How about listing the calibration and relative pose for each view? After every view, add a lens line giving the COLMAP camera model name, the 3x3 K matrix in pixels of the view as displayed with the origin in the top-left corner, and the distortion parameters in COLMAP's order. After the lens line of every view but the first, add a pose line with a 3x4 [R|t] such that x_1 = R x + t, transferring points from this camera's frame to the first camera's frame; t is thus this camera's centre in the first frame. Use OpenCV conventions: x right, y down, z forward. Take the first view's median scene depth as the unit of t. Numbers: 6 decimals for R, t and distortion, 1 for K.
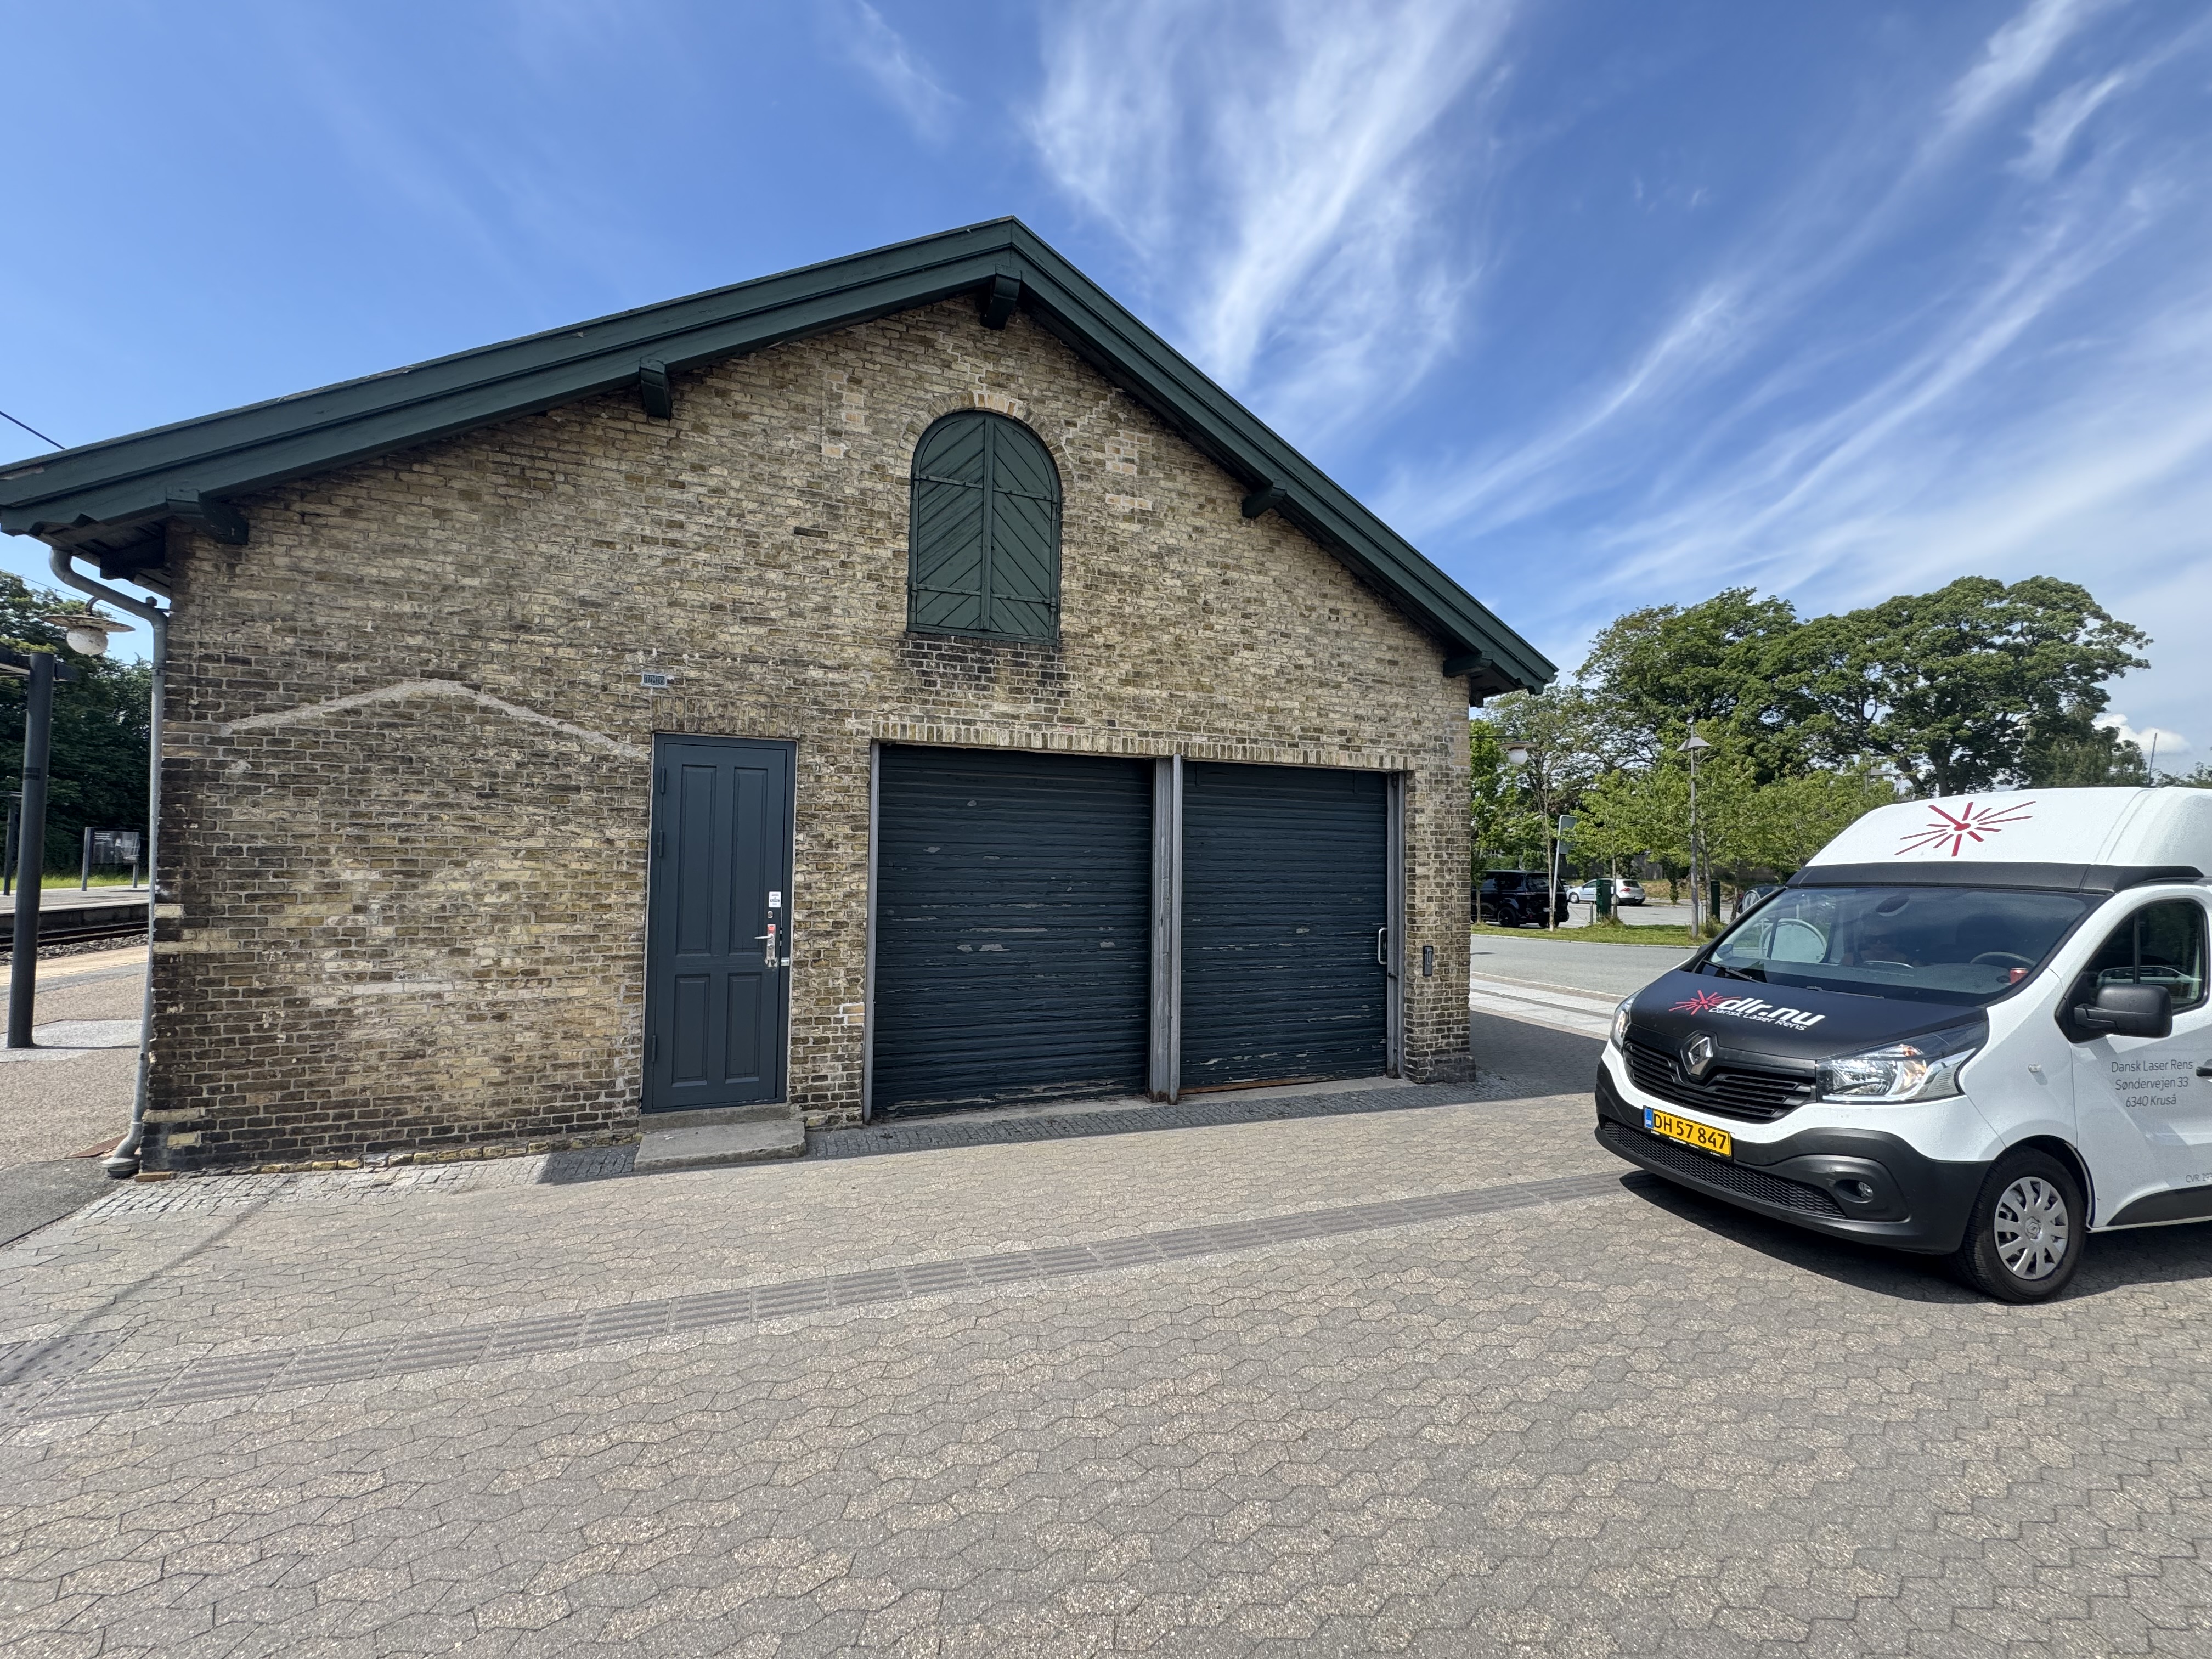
lens RADIAL K [[883.0, 0, 1108.9], [0, 883.0, 824.3], [0, 0, 1]] dist [-0.003452, -0.000228]
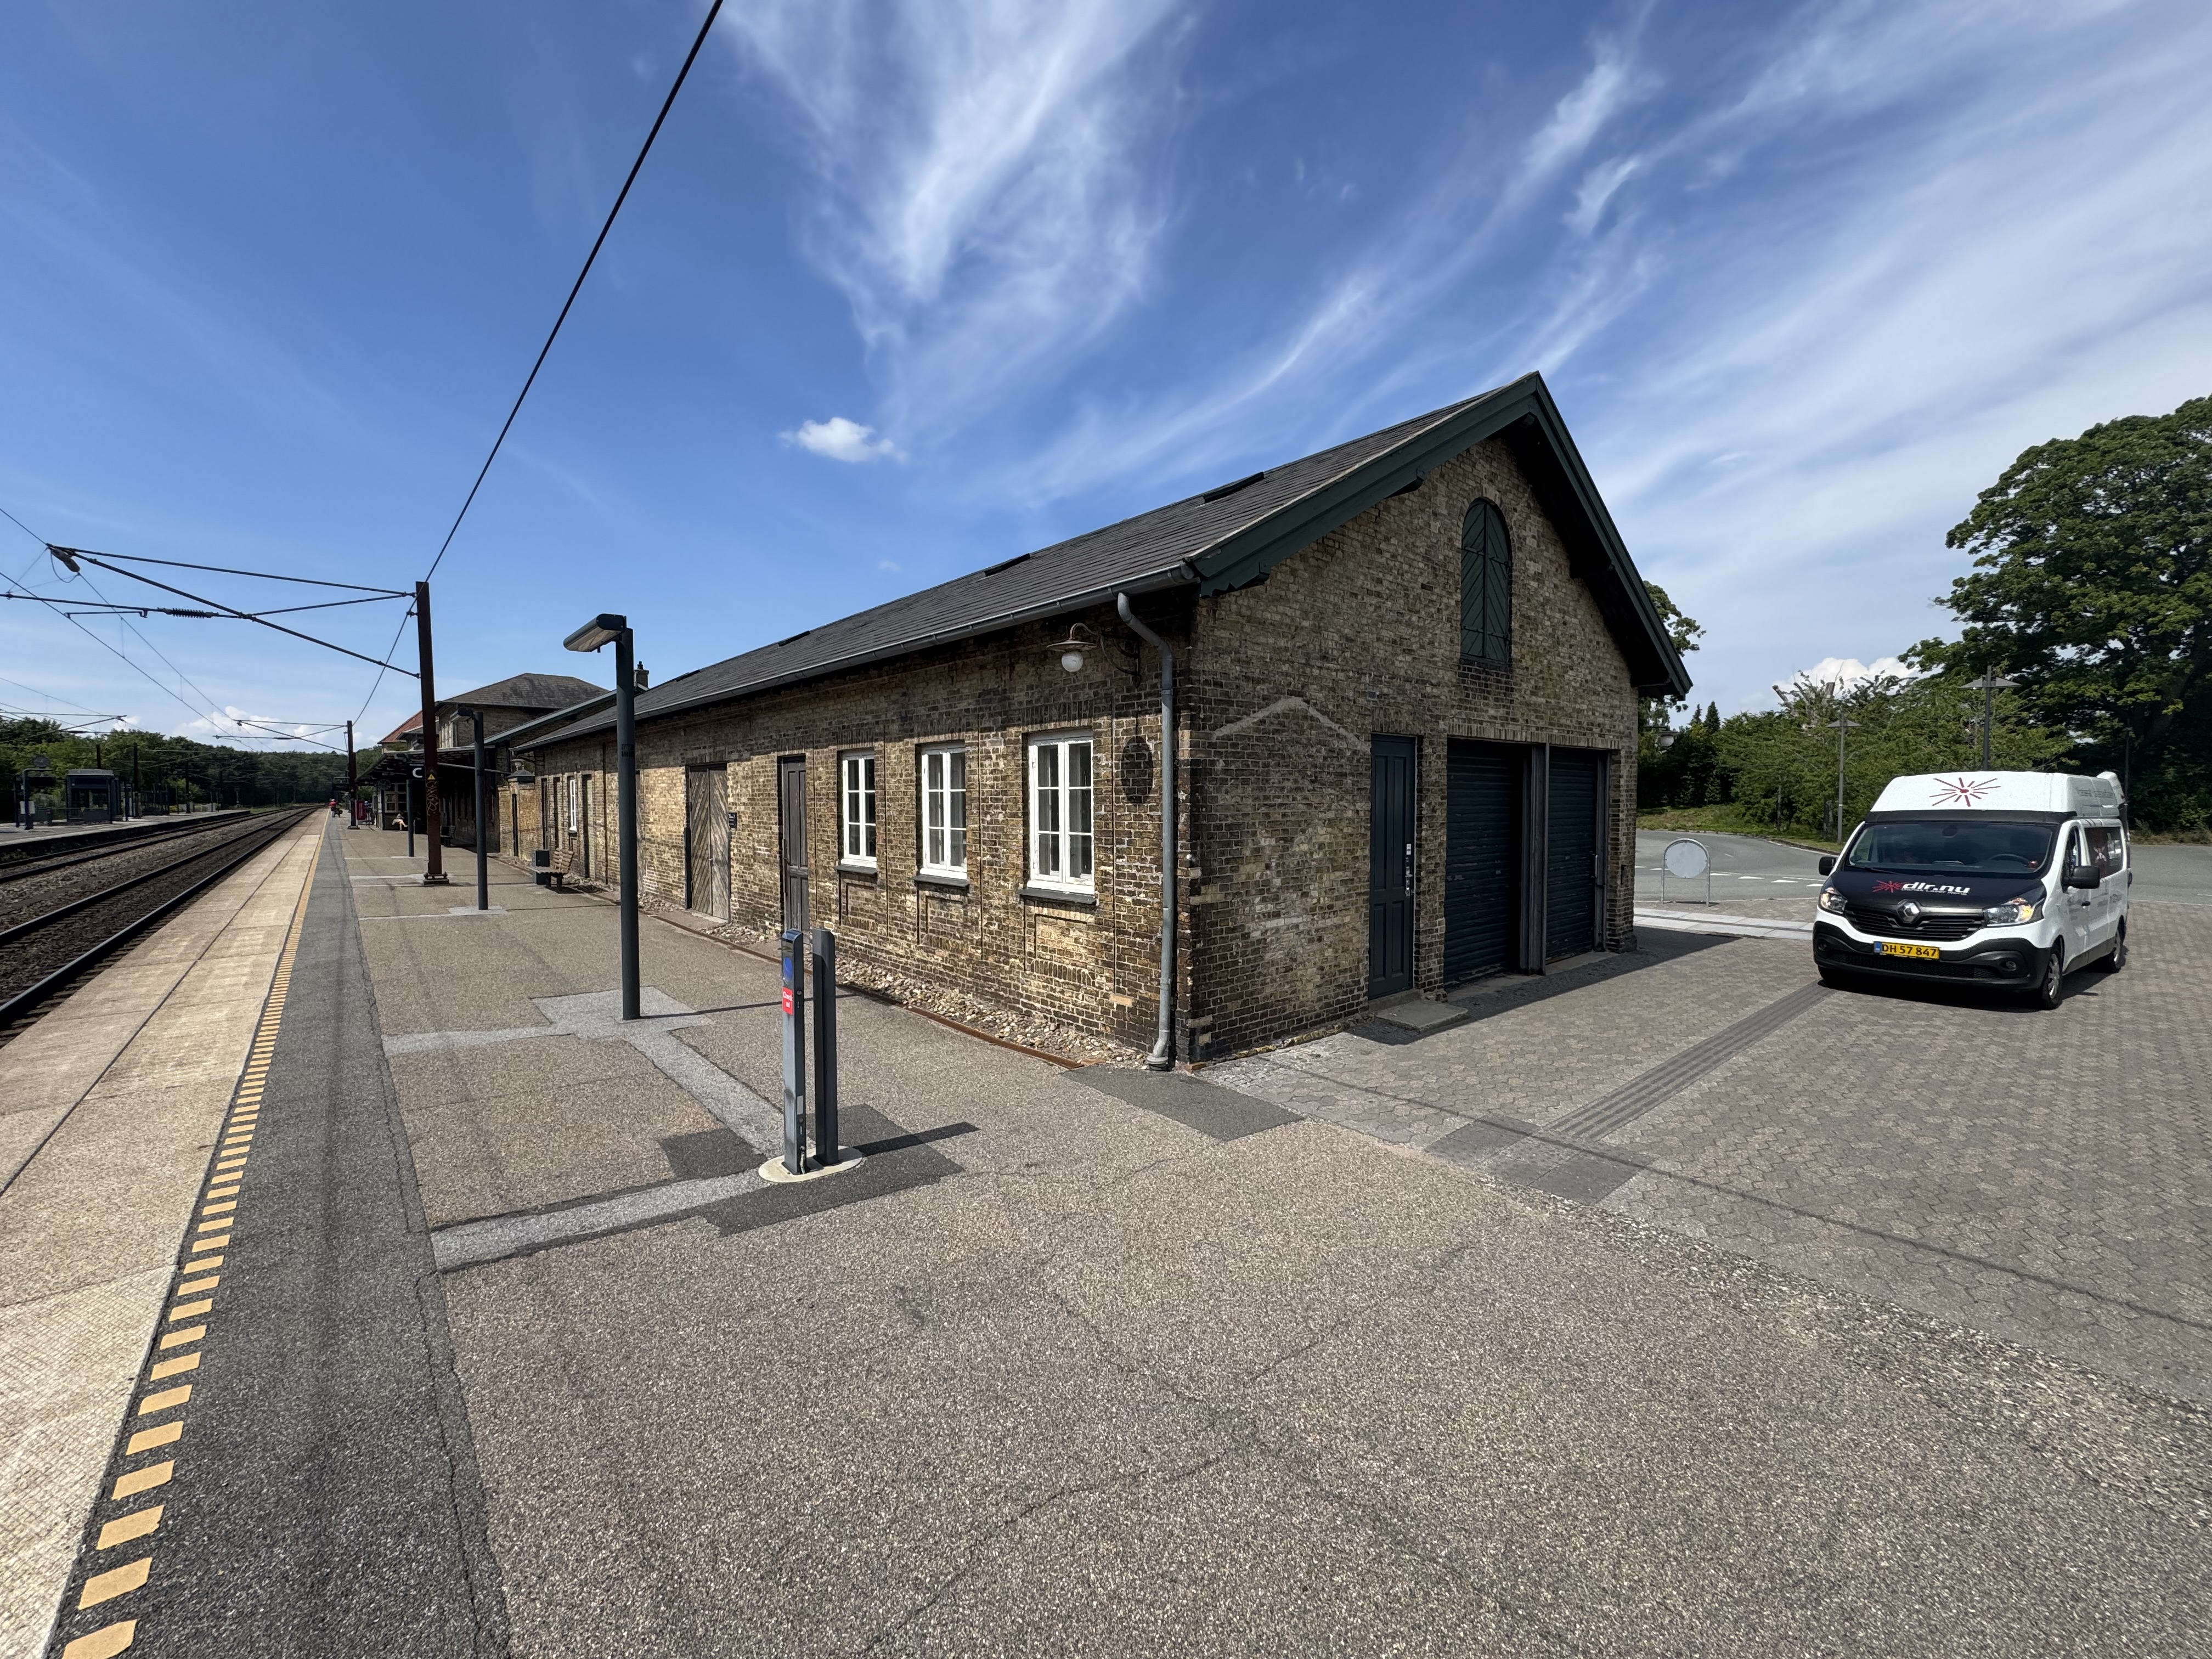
lens RADIAL K [[887.4, 0, 1109.9], [0, 887.4, 825.2], [0, 0, 1]] dist [-0.002355, 0.000158]
pose [[0.940465, -0.025118, 0.338962, -1.396299], [-0.000498, 0.997163, 0.075273, -0.064701], [-0.339891, -0.070960, 0.937784, -0.187772]]
